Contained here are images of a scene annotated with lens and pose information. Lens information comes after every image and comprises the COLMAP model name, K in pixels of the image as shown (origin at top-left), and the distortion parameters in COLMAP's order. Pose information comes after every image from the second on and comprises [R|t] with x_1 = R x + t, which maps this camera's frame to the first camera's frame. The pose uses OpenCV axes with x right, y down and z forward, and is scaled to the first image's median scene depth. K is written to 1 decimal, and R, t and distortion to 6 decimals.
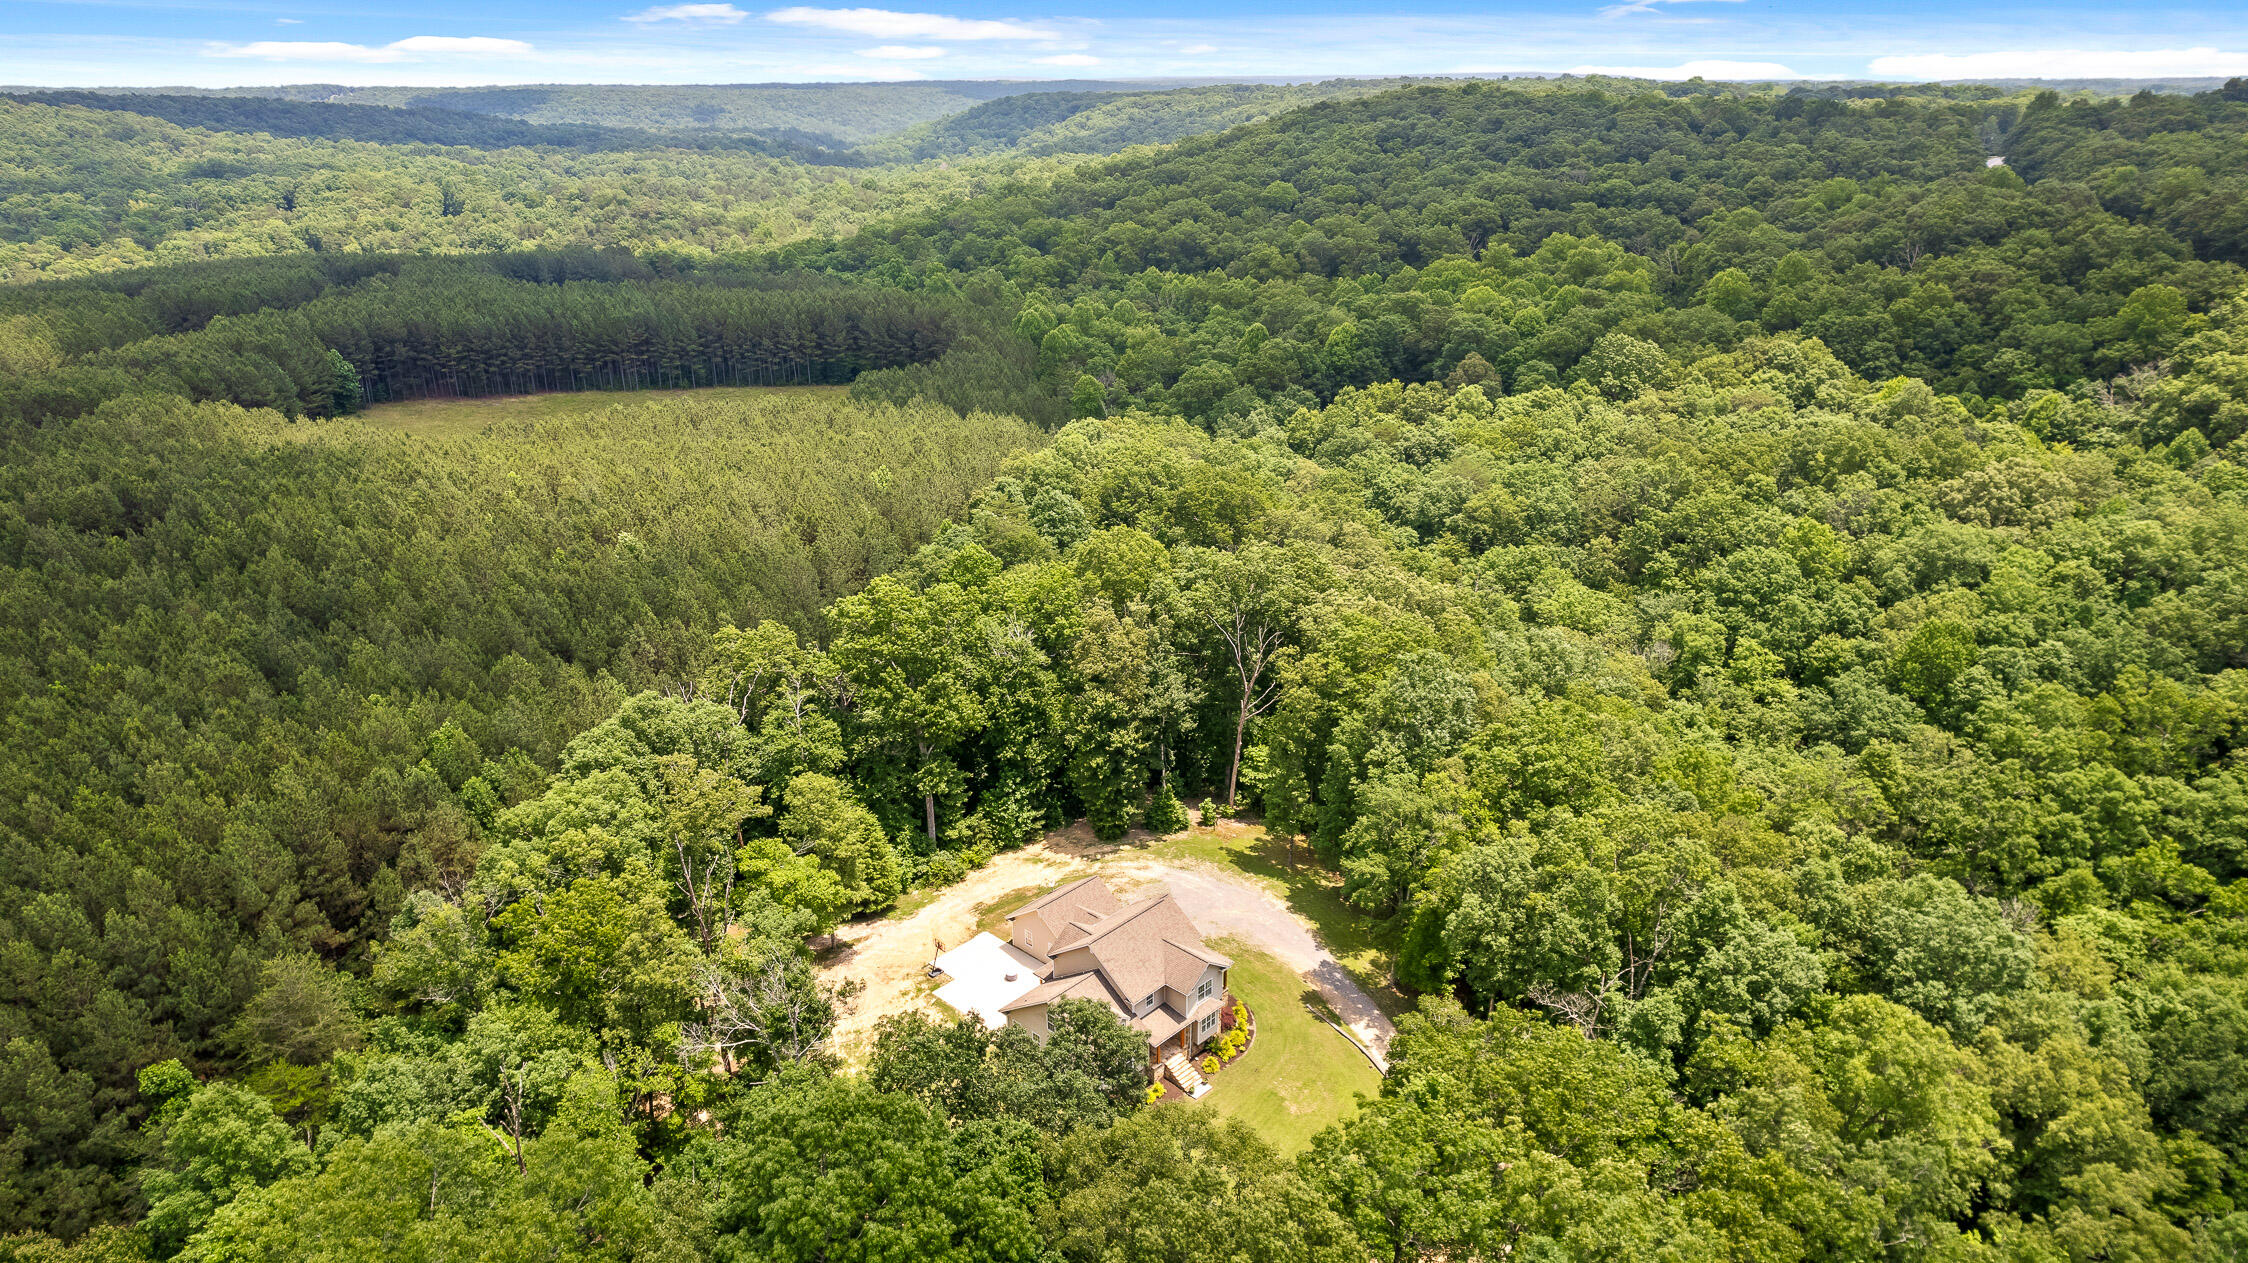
lens RADIAL K [[1428.2, 0, 1119.0], [0, 1428.2, 635.2], [0, 0, 1]] dist [-0.073042, 0.063584]
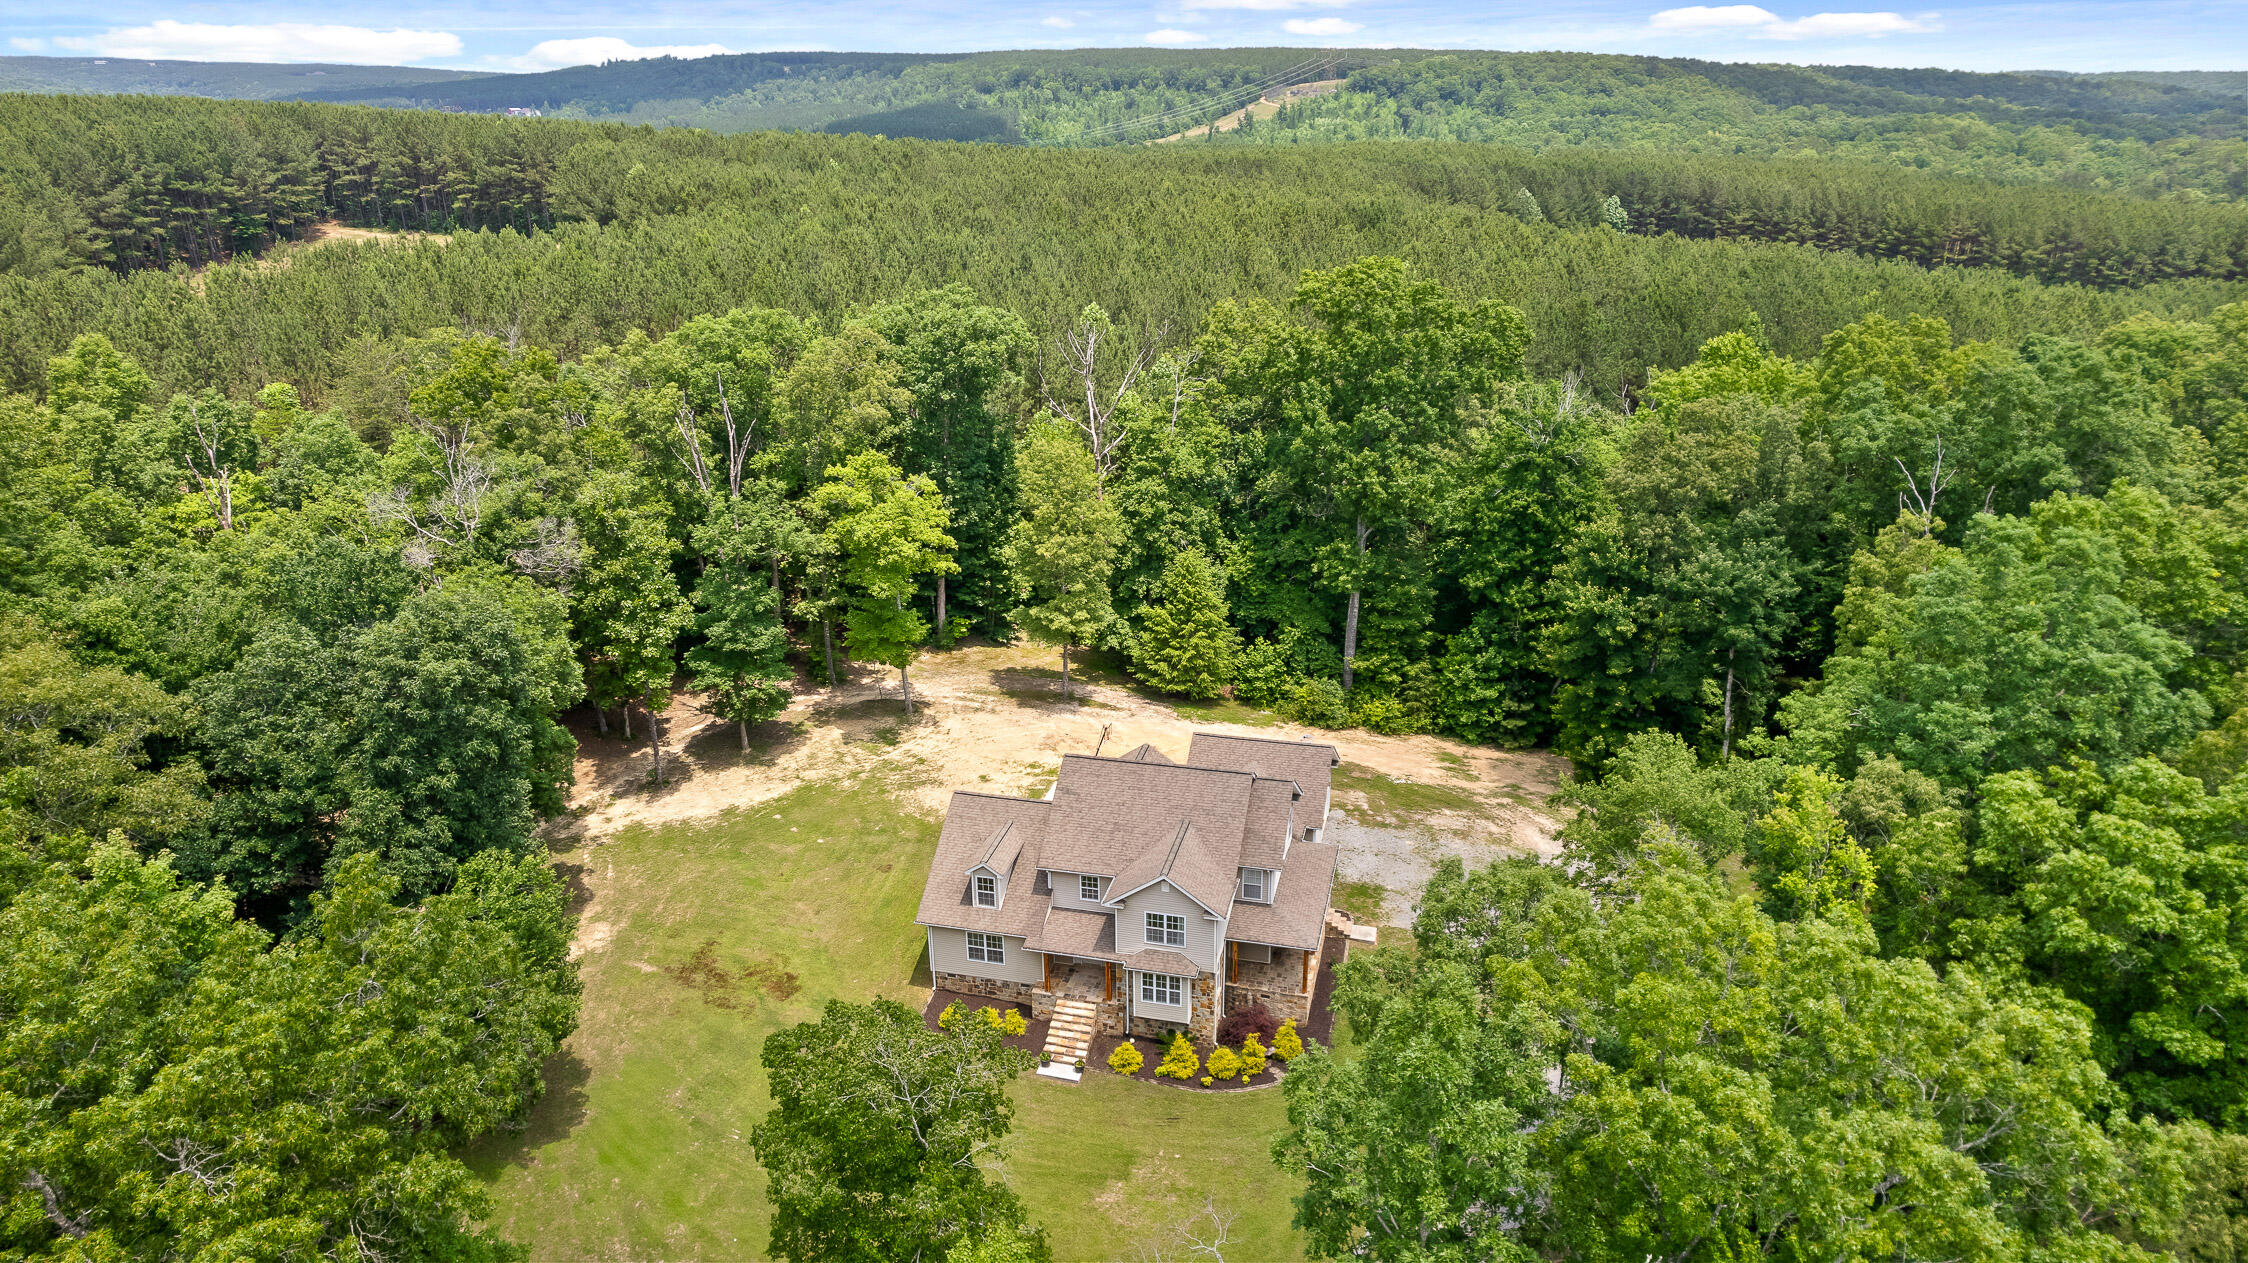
lens RADIAL K [[1422.5, 0, 1139.7], [0, 1422.5, 653.0], [0, 0, 1]] dist [-0.057788, 0.043226]
pose [[0.489914, 0.328546, -0.807491, 0.365099], [-0.326754, 0.927944, 0.179310, 0.049085], [0.808218, 0.176005, 0.561966, 0.541731]]
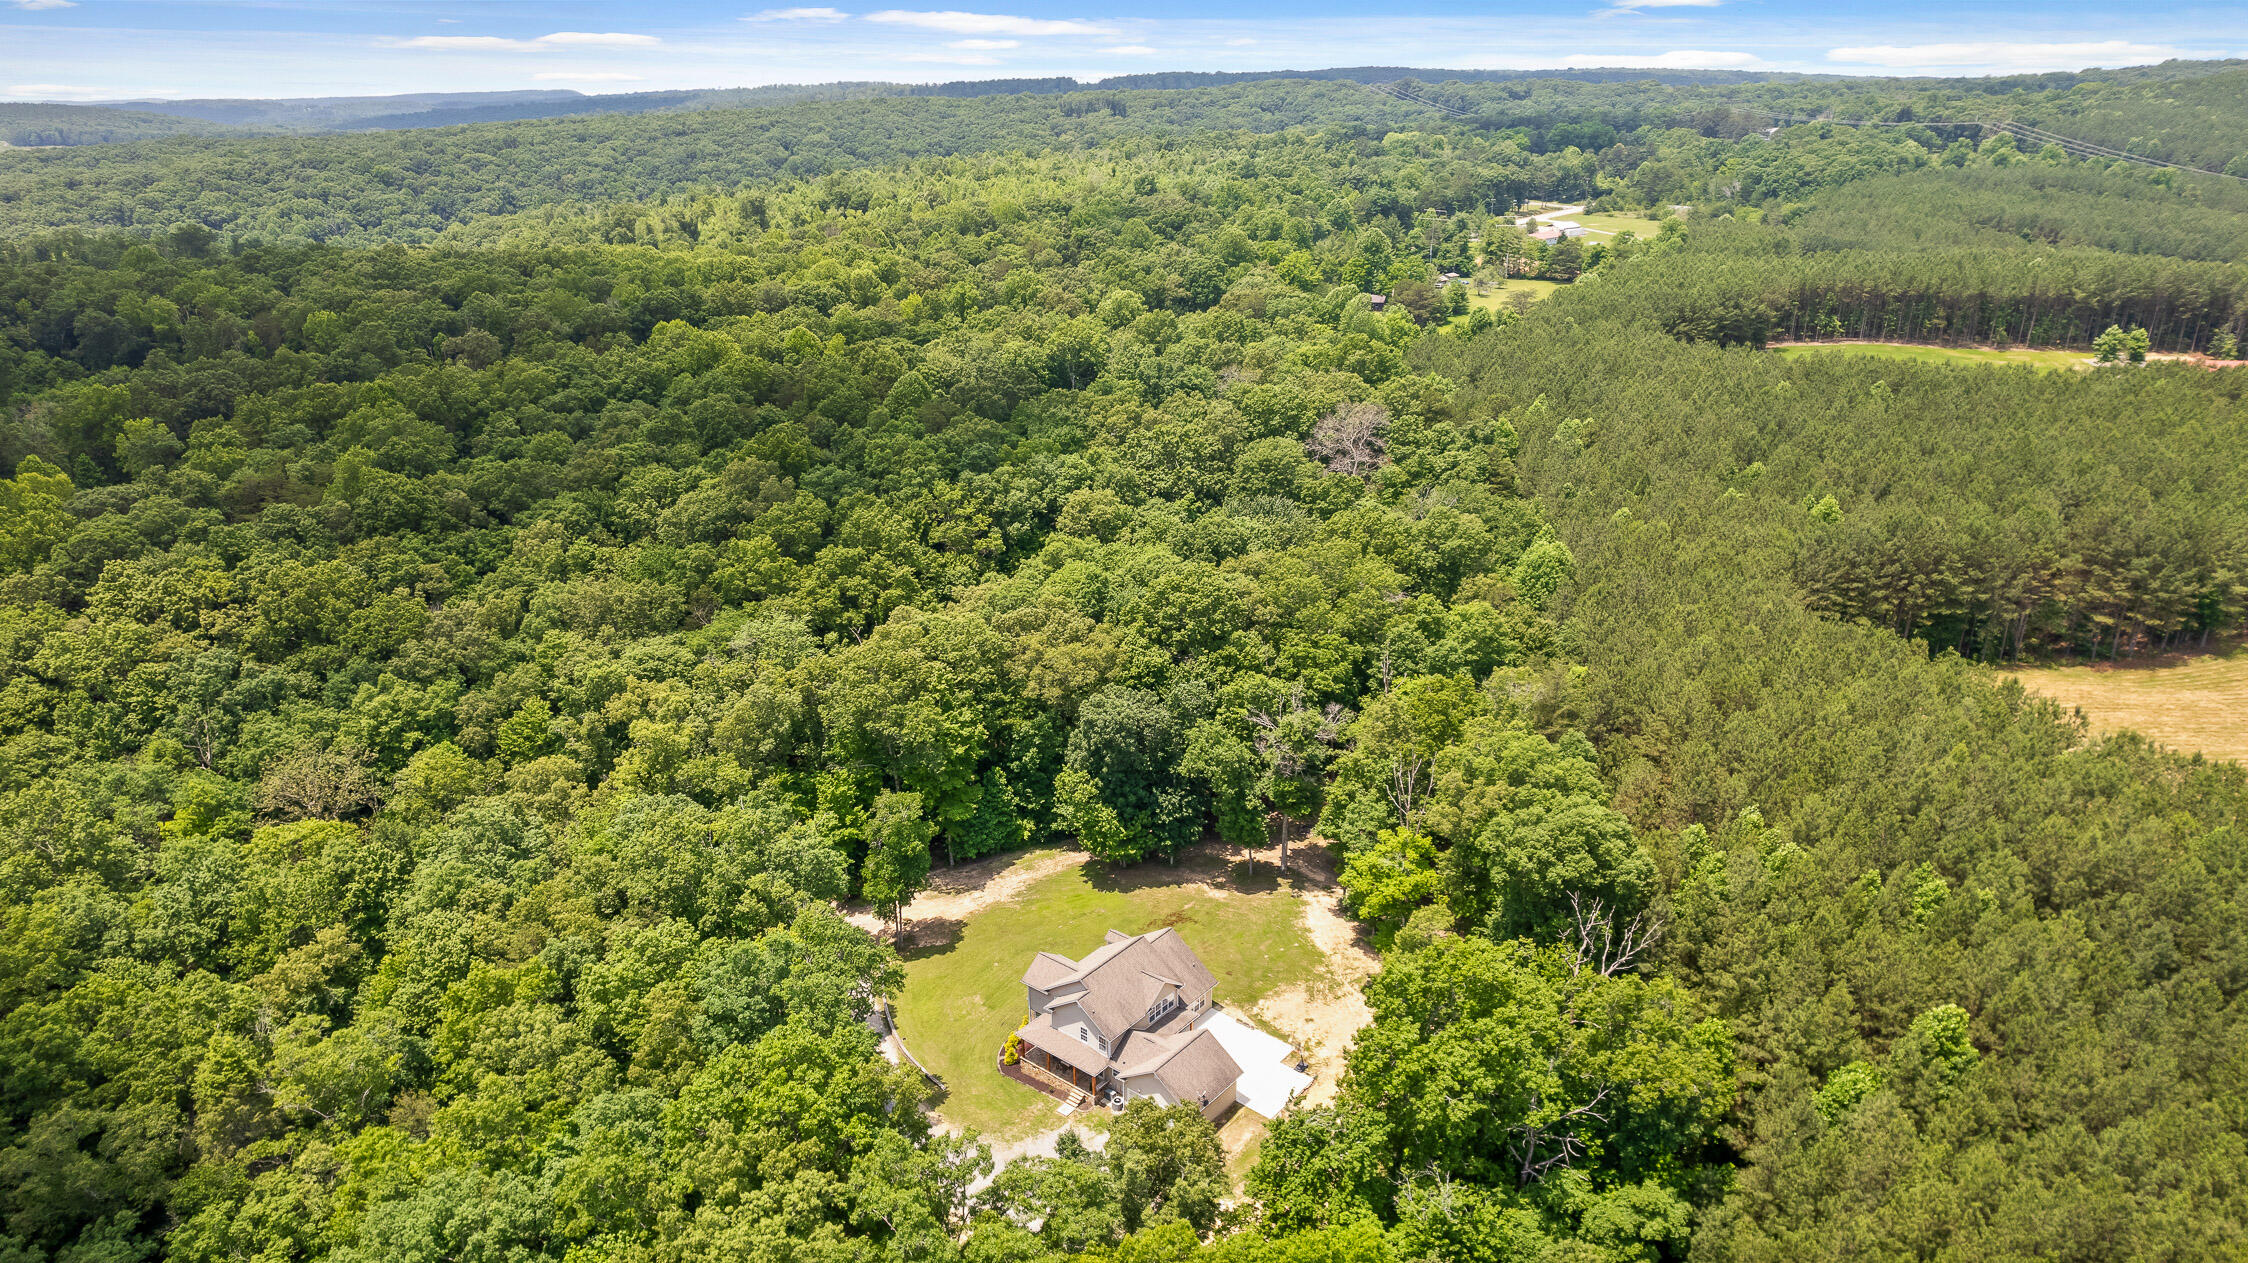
lens RADIAL K [[1428.2, 0, 1119.0], [0, 1428.2, 635.2], [0, 0, 1]] dist [-0.073042, 0.063584]
pose [[-0.997394, 0.036608, -0.062165, 0.044053], [-0.016109, 0.726920, 0.686533, -0.608412], [0.070321, 0.685745, -0.724437, 1.335434]]
